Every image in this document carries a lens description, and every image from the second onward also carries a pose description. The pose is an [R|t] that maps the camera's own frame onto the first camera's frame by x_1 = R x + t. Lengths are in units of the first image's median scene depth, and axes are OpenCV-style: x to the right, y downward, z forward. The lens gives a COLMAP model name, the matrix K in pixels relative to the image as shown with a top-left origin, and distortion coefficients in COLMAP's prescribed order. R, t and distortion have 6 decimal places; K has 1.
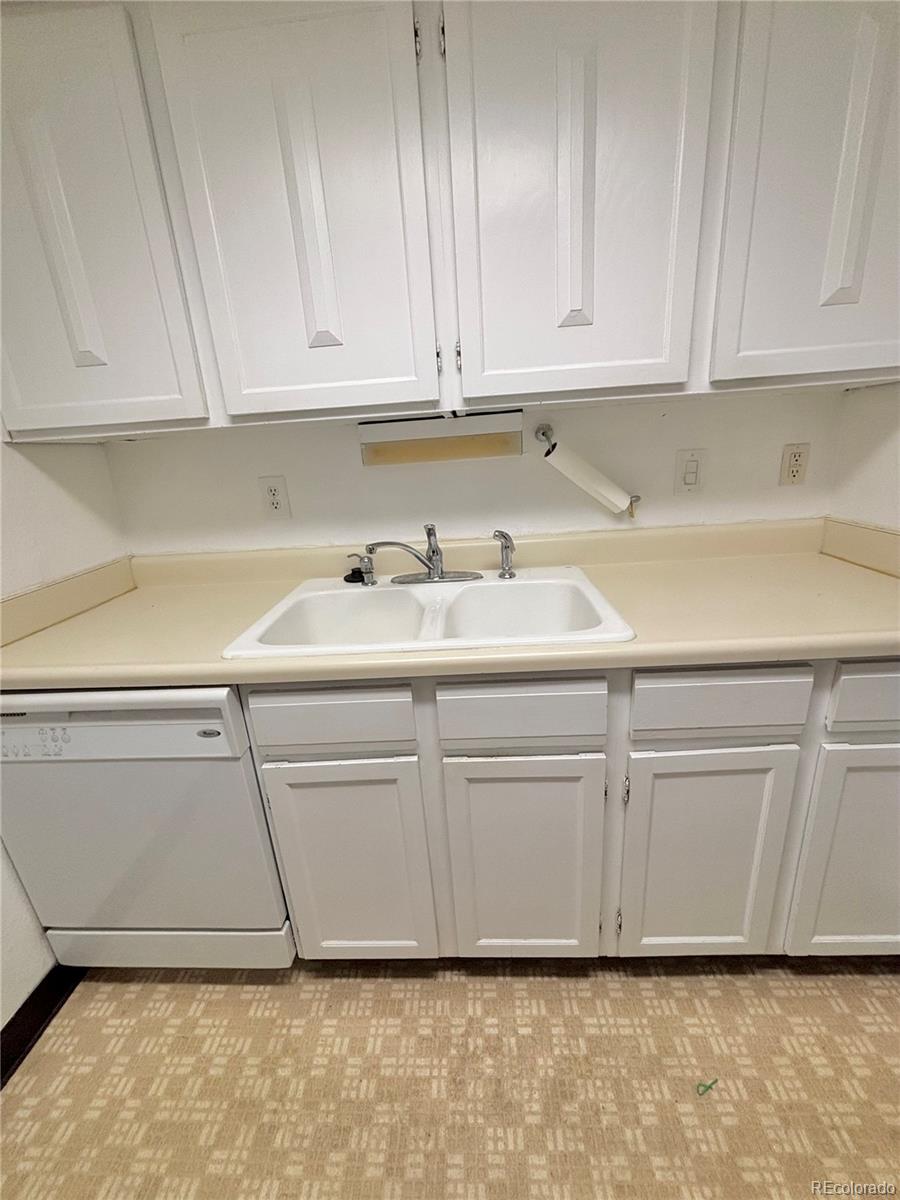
lens RADIAL K [[473.9, 0, 450.0], [0, 473.9, 600.0], [0, 0, 1]] dist [0.012798, -0.007111]
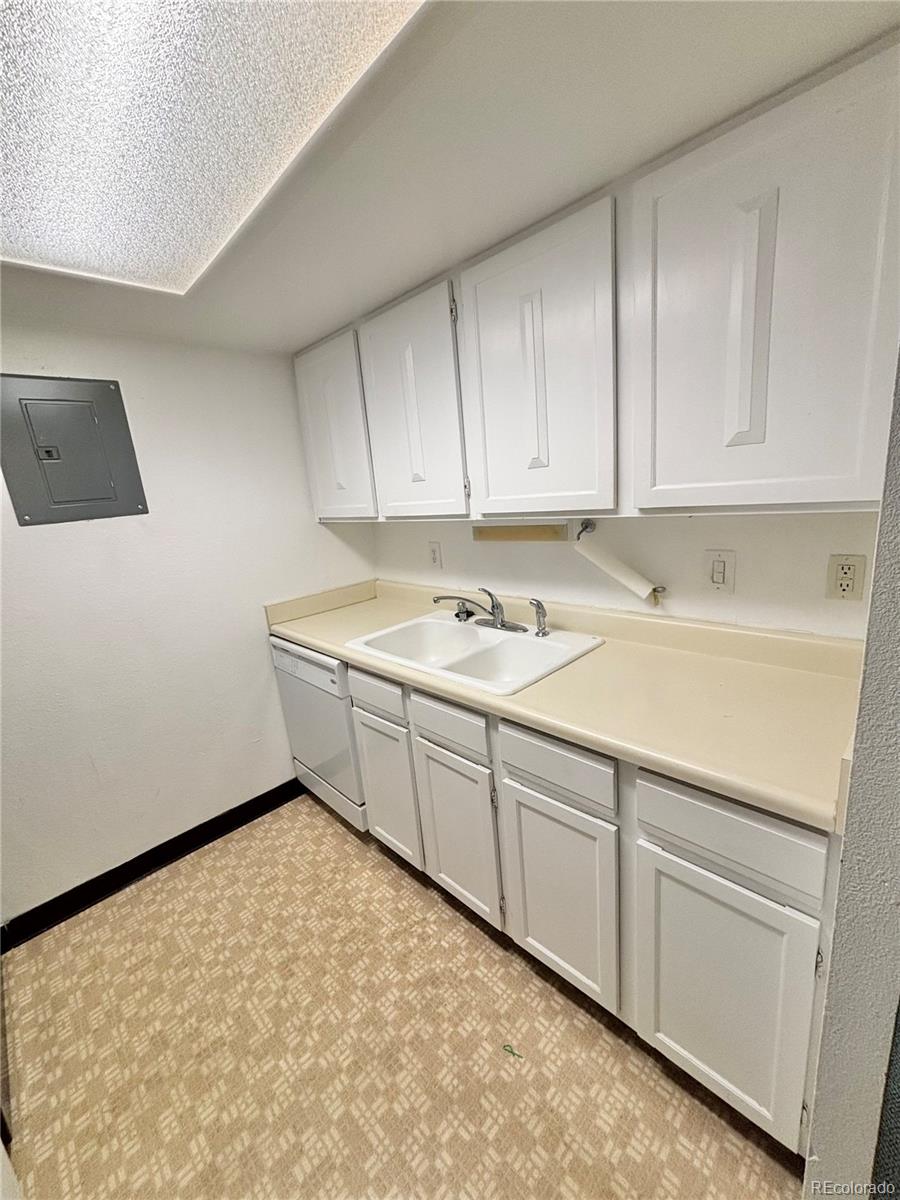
lens RADIAL K [[483.0, 0, 450.0], [0, 483.0, 600.0], [0, 0, 1]] dist [-0.000555, 0.000296]
pose [[0.730156, 0.155497, -0.665352, 1.018825], [-0.173952, 0.983979, 0.039067, -0.194631], [0.660767, 0.087214, 0.745507, -0.183870]]
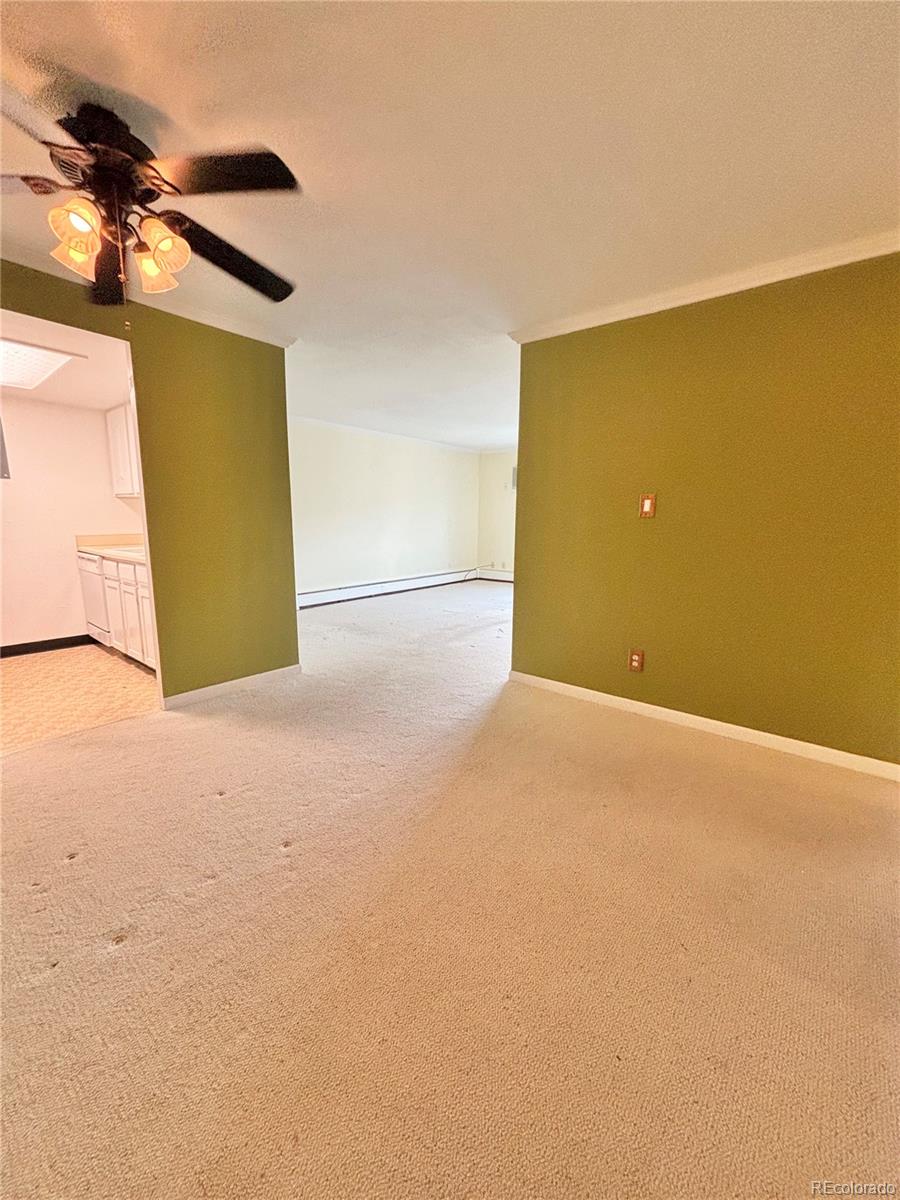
lens RADIAL K [[483.0, 0, 450.0], [0, 483.0, 600.0], [0, 0, 1]] dist [-0.000555, 0.000296]
pose [[0.796278, 0.173235, -0.579596, 3.994998], [-0.245275, 0.968286, -0.047562, 0.002119], [0.552975, 0.180033, 0.813515, -0.606197]]
